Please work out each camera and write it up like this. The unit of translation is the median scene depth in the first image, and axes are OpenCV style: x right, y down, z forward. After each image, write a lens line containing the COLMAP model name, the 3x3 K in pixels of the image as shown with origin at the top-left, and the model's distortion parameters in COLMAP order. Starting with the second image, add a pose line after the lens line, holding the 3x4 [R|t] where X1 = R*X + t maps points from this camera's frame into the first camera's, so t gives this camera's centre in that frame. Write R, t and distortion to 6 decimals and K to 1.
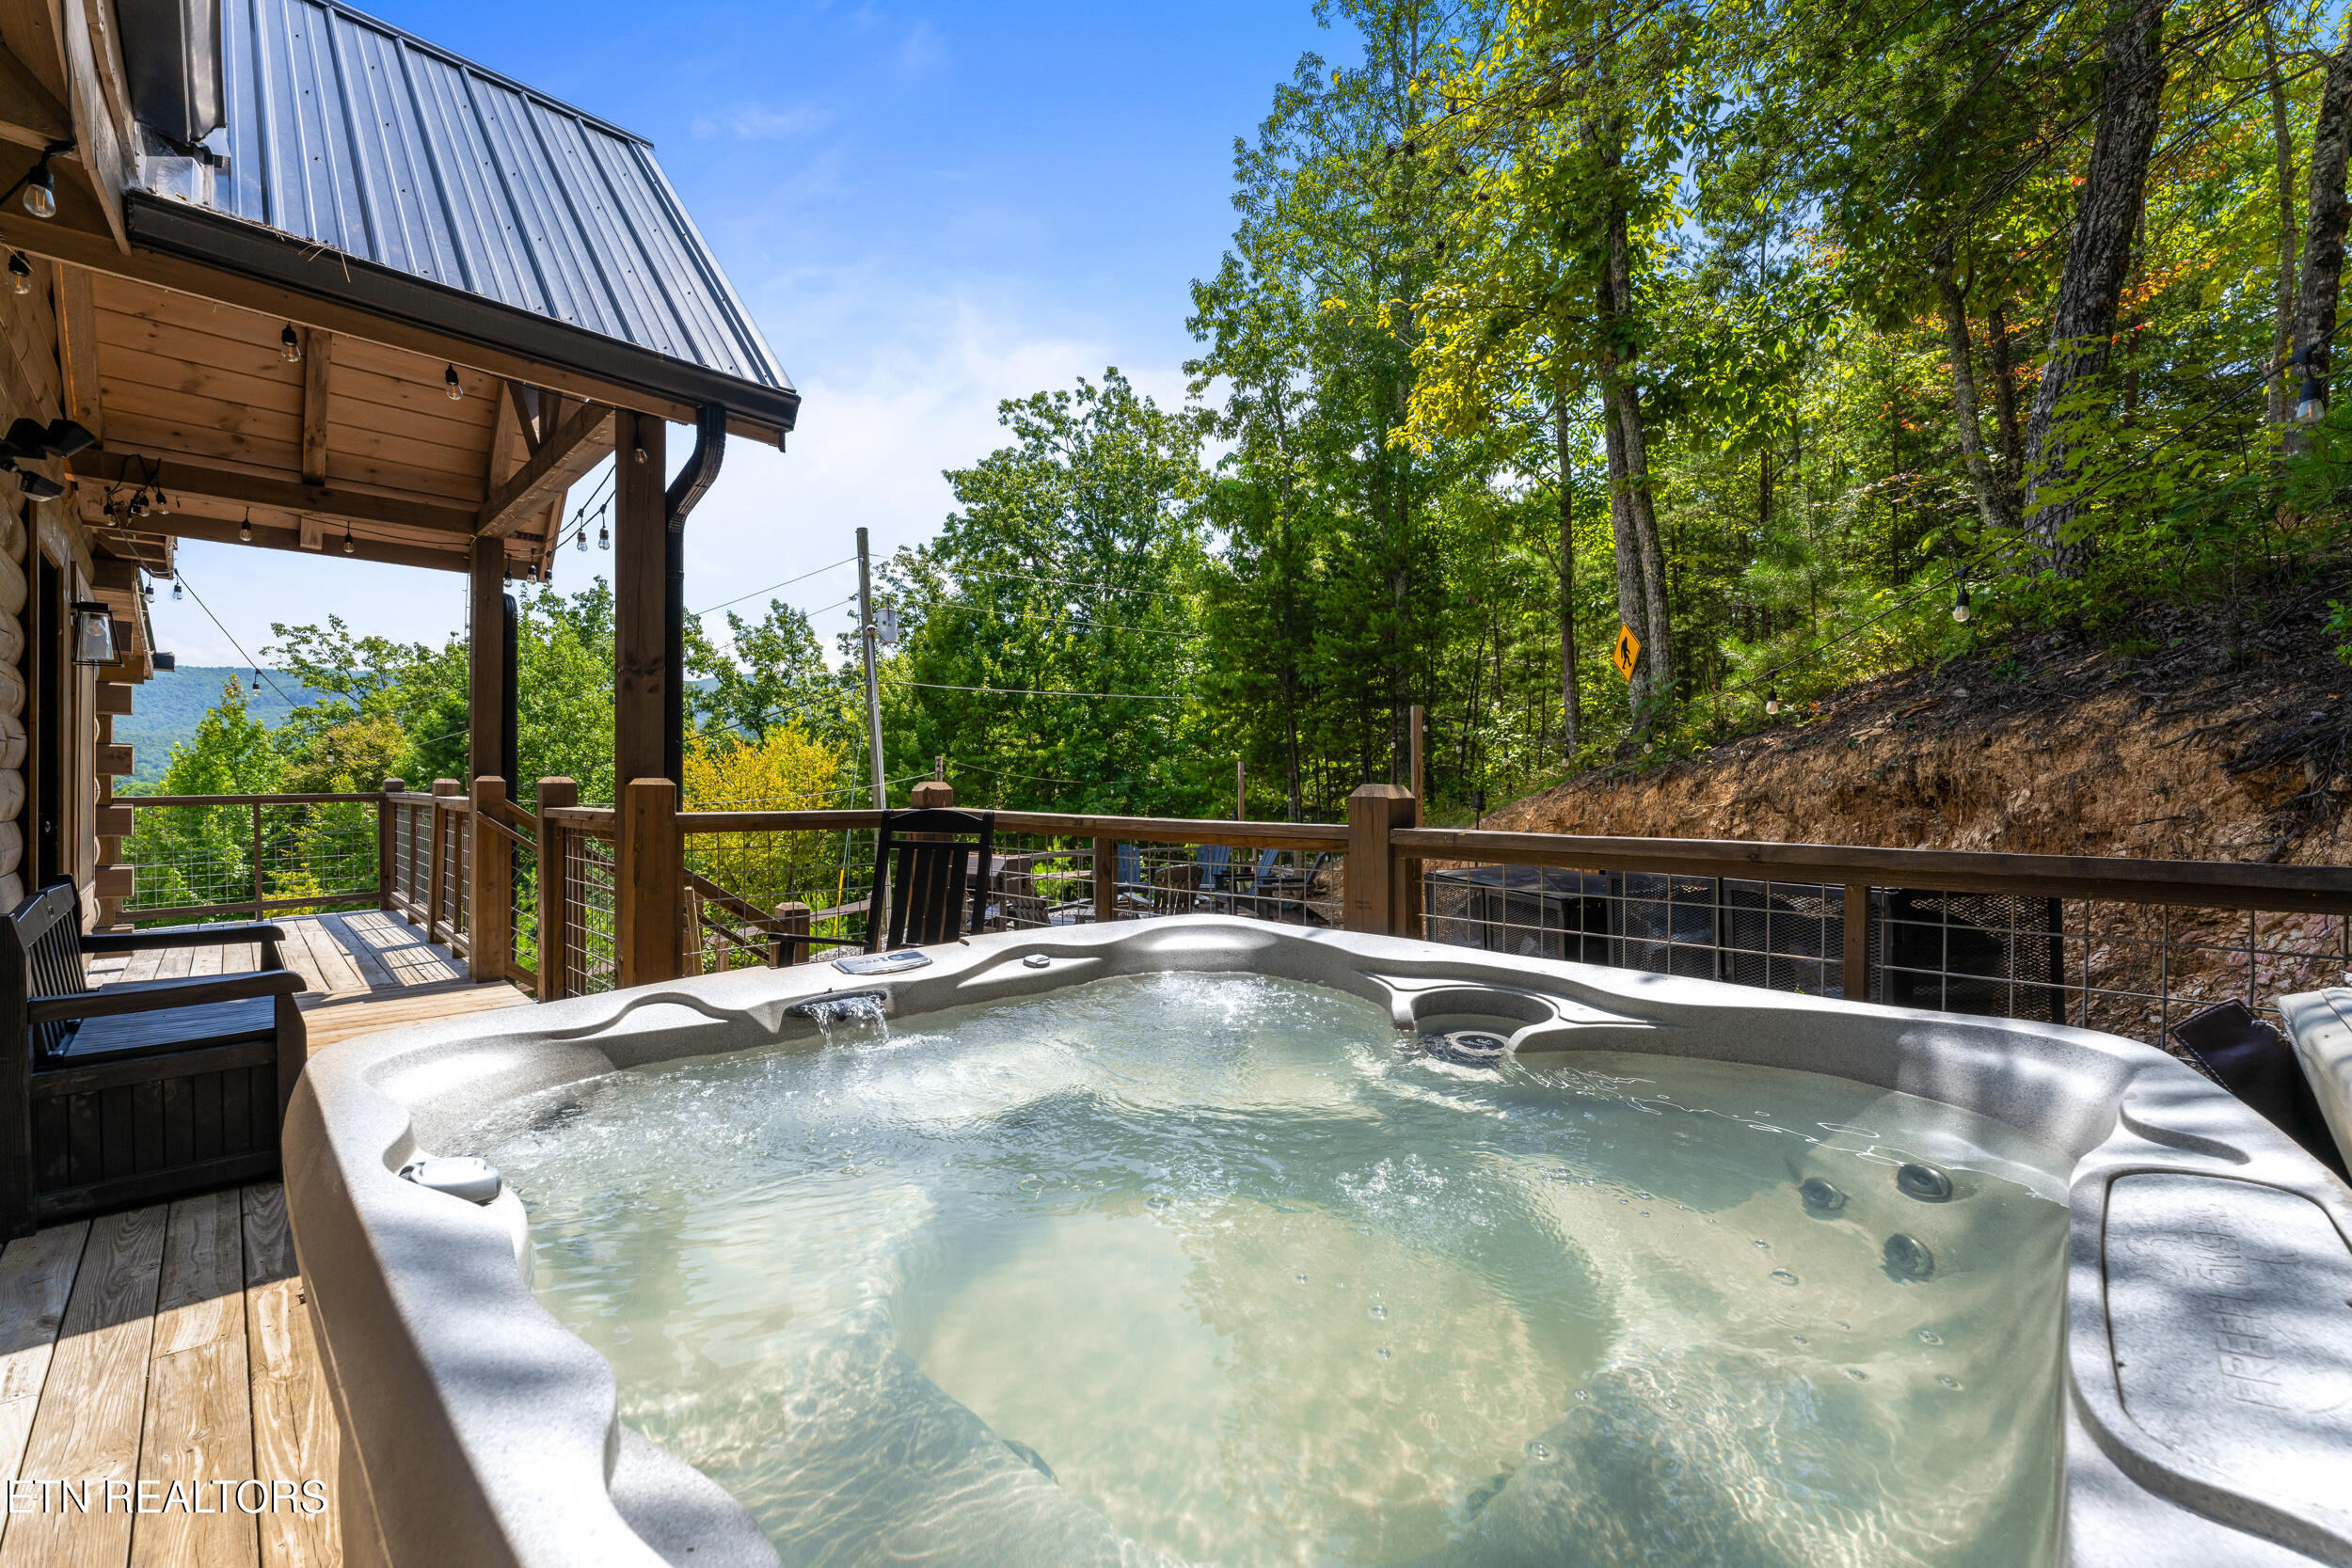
lens RADIAL K [[969.8, 0, 1172.4], [0, 969.8, 826.8], [0, 0, 1]] dist [0.012249, 0.000001]
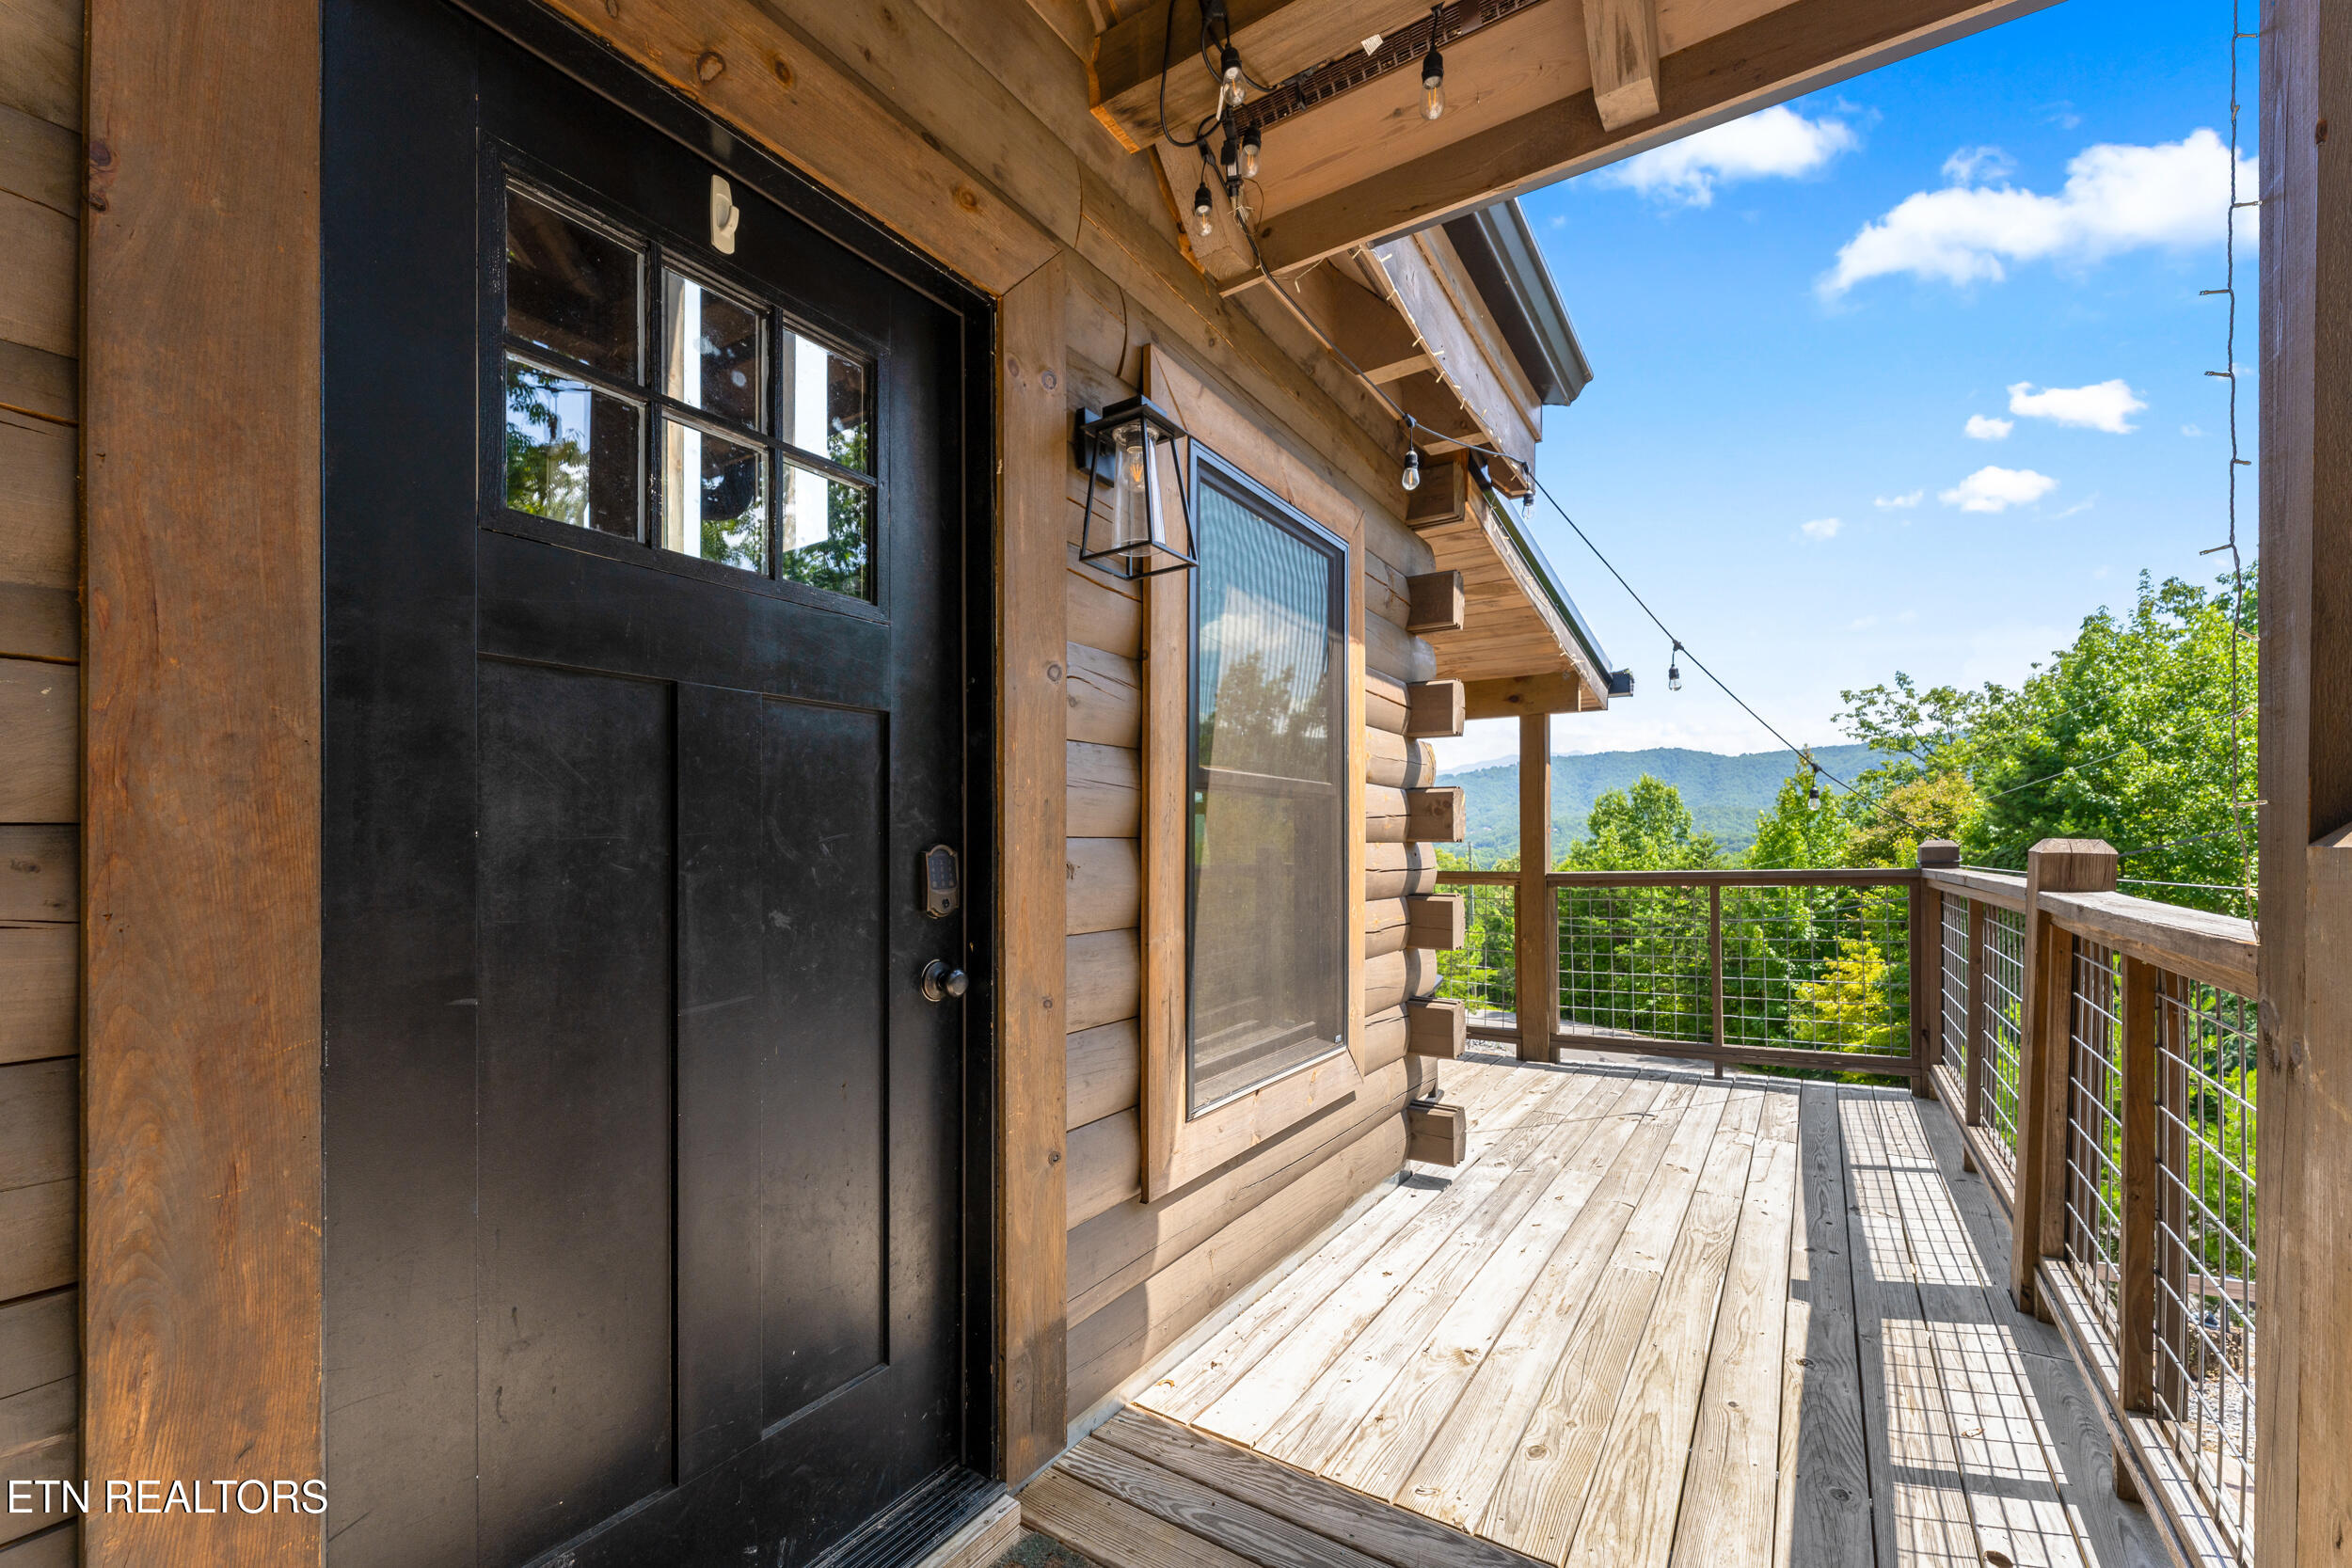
lens RADIAL K [[969.8, 0, 1172.4], [0, 969.8, 826.8], [0, 0, 1]] dist [0.012249, 0.000001]
pose [[0.216156, -0.028758, -0.975935, -0.101843], [-0.033681, 0.998752, -0.036890, -0.006492], [0.975778, 0.040845, 0.214918, 0.132480]]
